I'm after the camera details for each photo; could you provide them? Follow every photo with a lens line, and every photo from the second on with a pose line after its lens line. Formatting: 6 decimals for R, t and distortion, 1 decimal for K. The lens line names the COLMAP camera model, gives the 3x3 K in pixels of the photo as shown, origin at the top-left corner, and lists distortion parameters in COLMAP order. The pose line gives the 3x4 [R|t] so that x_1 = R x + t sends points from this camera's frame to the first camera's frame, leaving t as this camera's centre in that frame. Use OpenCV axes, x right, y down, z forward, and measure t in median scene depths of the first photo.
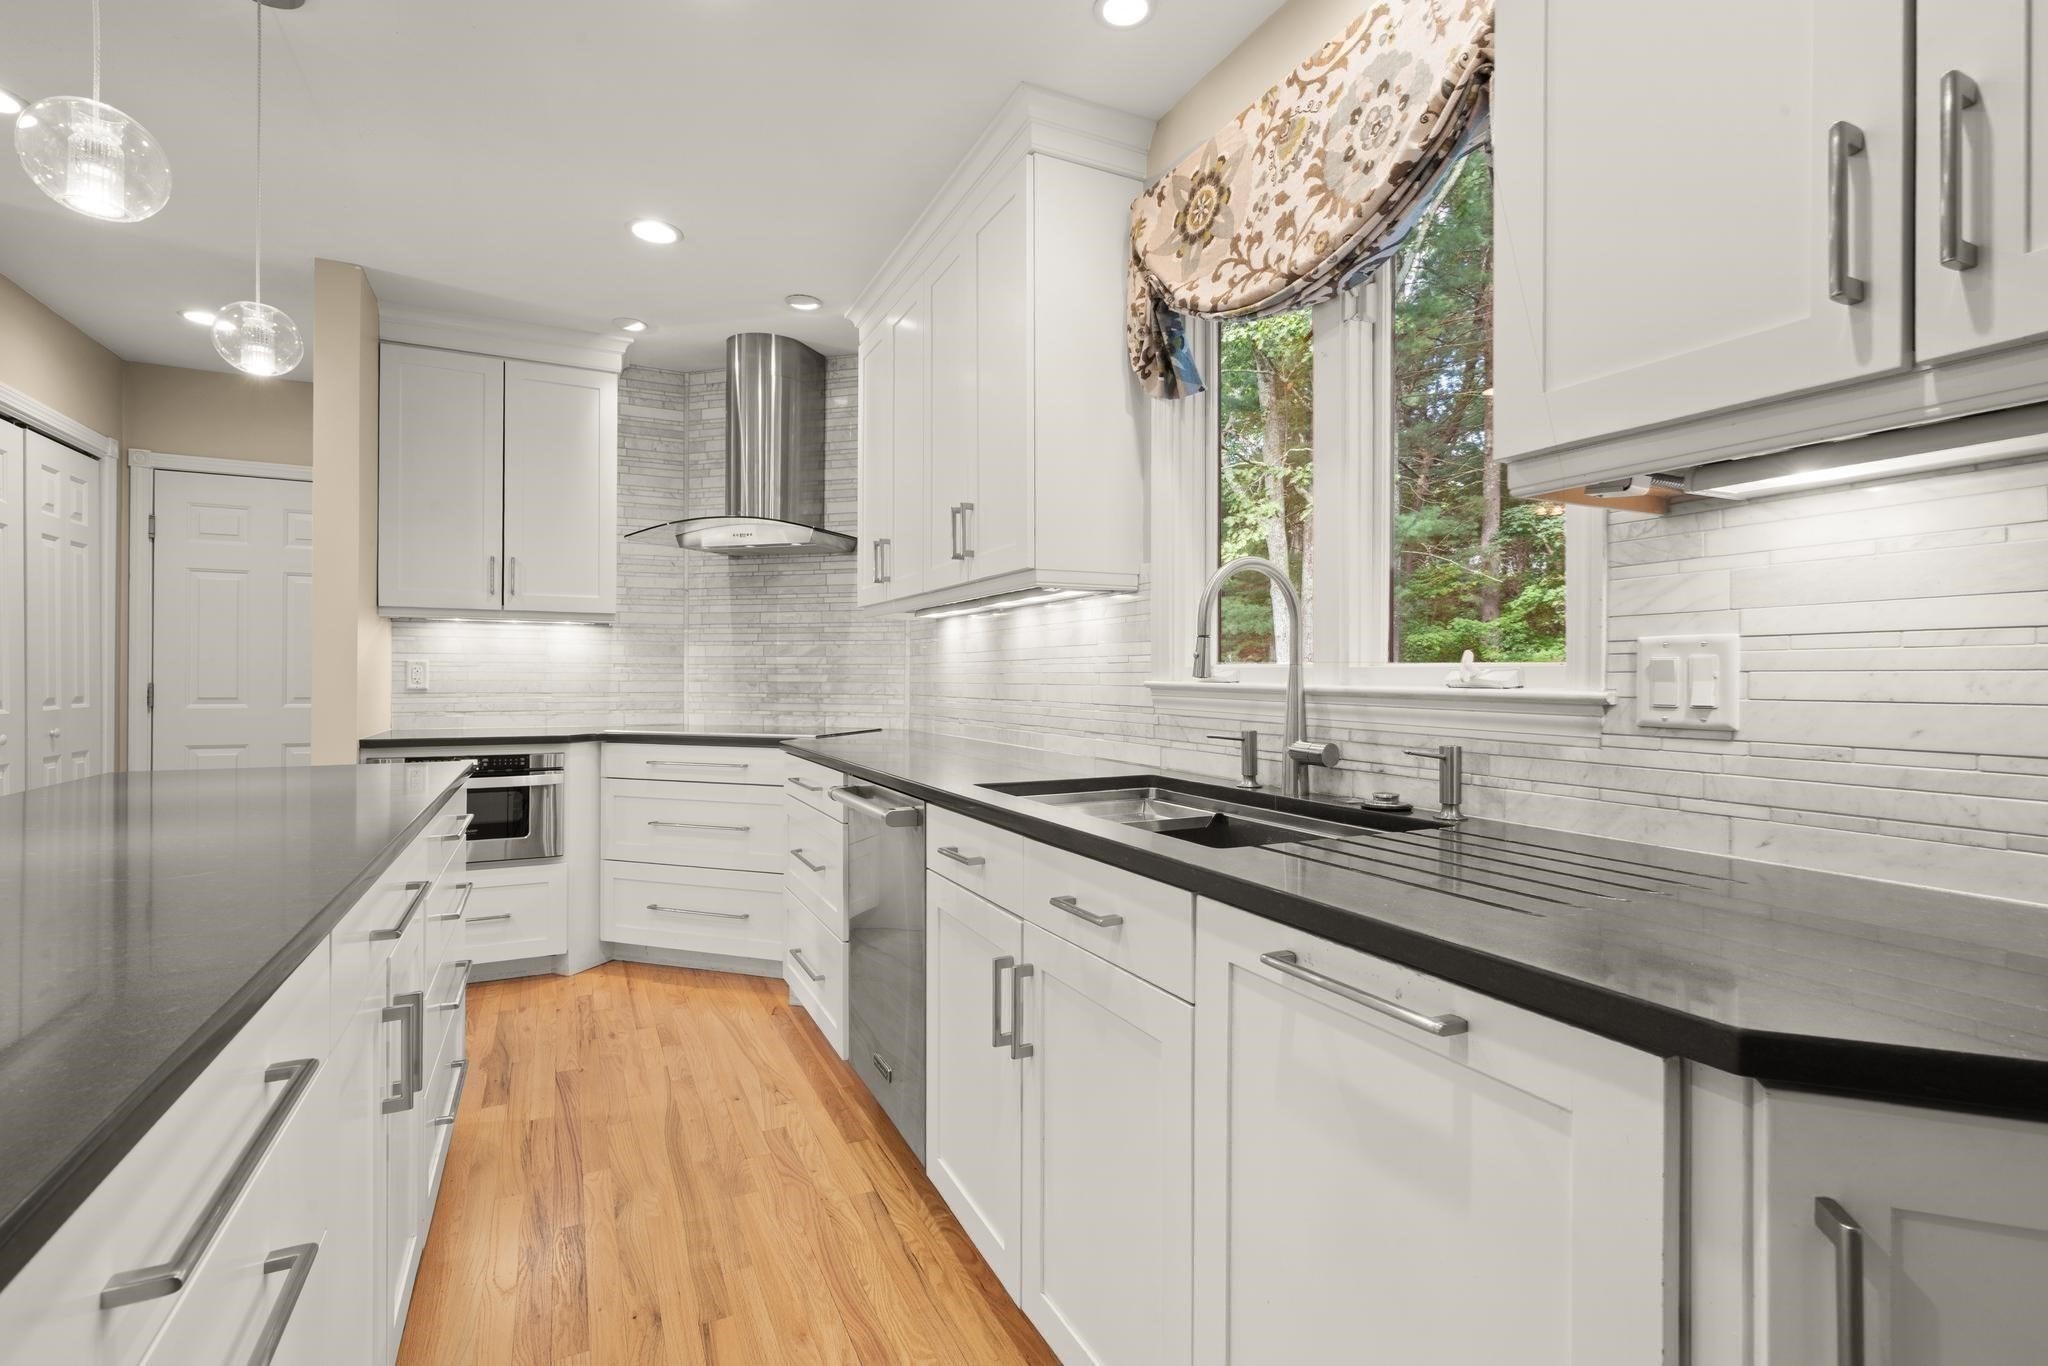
lens RADIAL K [[929.9, 0, 1026.6], [0, 929.9, 676.6], [0, 0, 1]] dist [0.013098, 0.000264]
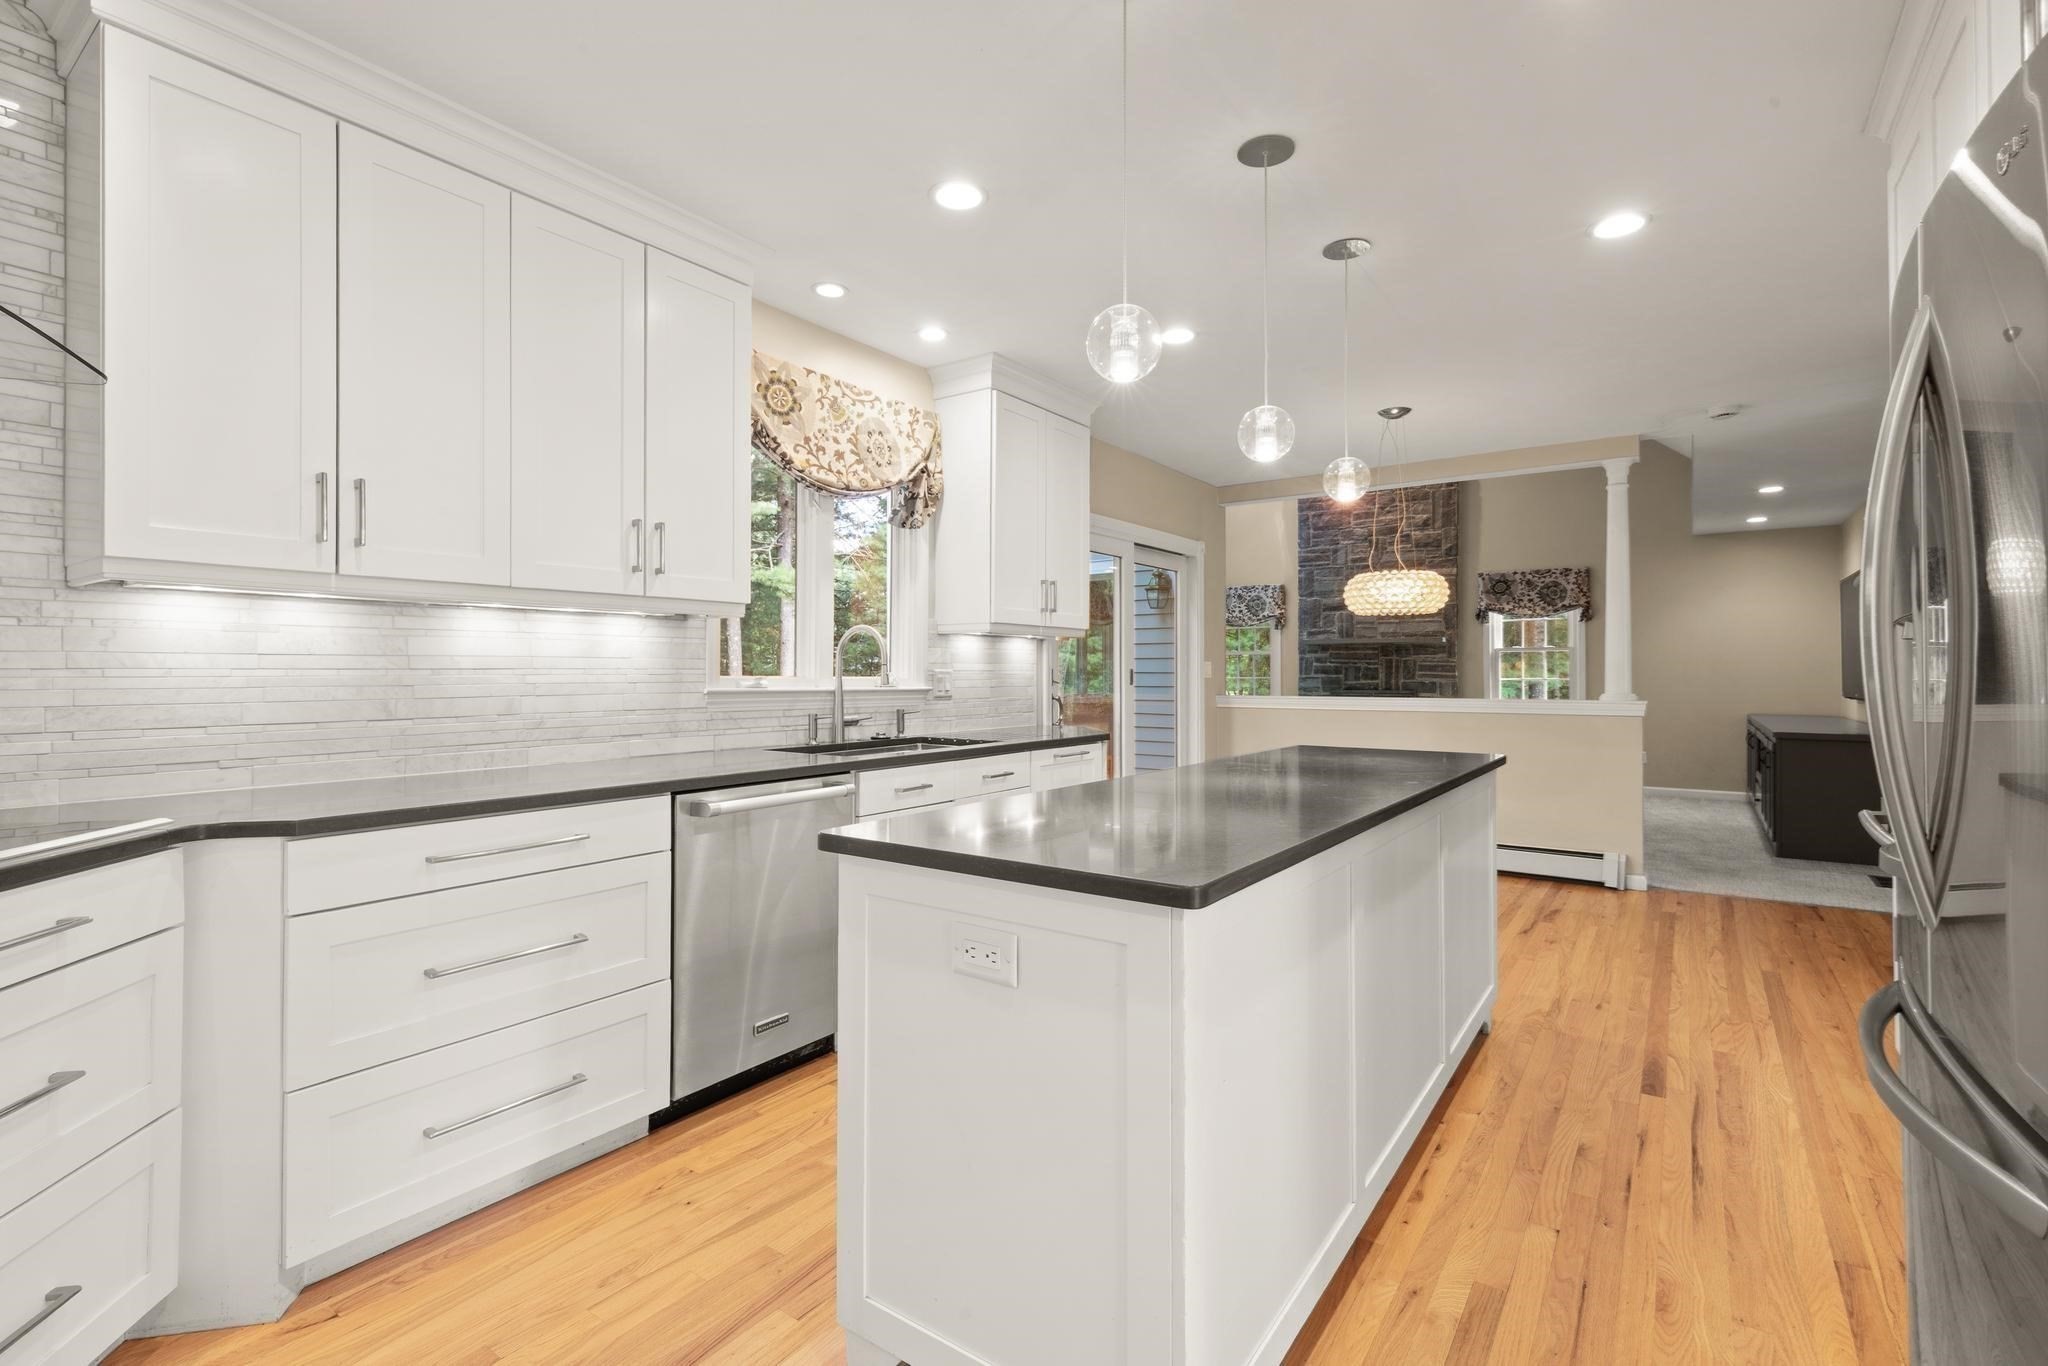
lens RADIAL K [[929.9, 0, 1026.6], [0, 929.9, 676.6], [0, 0, 1]] dist [0.013098, 0.000264]
pose [[-0.467980, -0.006877, 0.883712, -0.749706], [-0.001565, 0.999975, 0.006954, -0.013265], [-0.883738, 0.001871, -0.467979, 0.710674]]
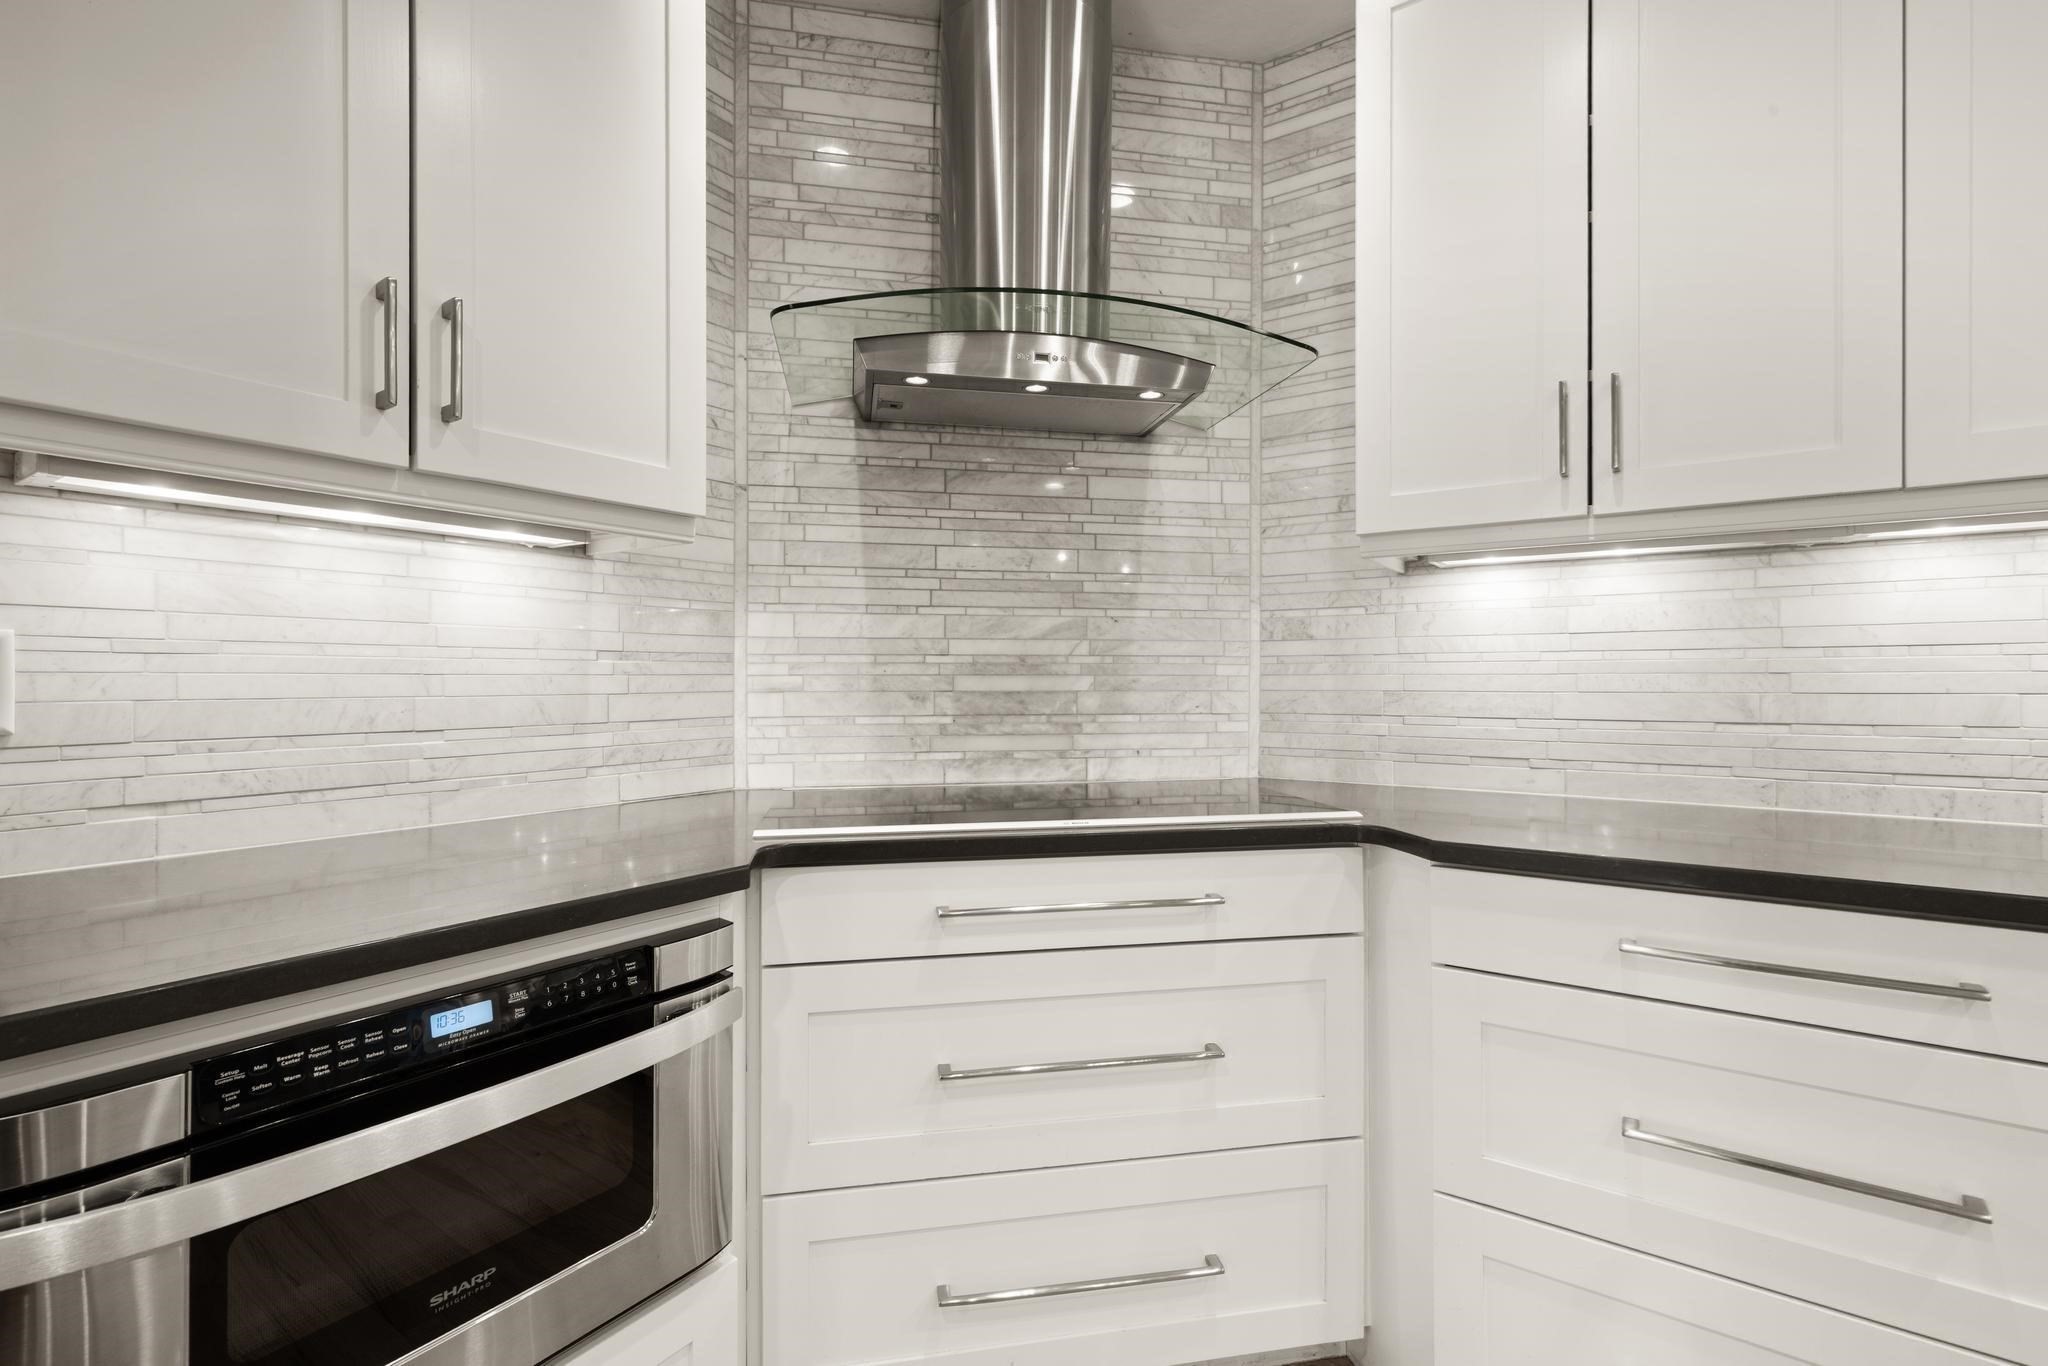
lens RADIAL K [[929.9, 0, 1026.6], [0, 929.9, 676.6], [0, 0, 1]] dist [0.013098, 0.000264]
pose [[0.874210, -0.004674, 0.485526, -0.496051], [0.004159, 0.999989, 0.002138, -0.003064], [-0.485531, 0.000150, 0.874219, 0.585239]]
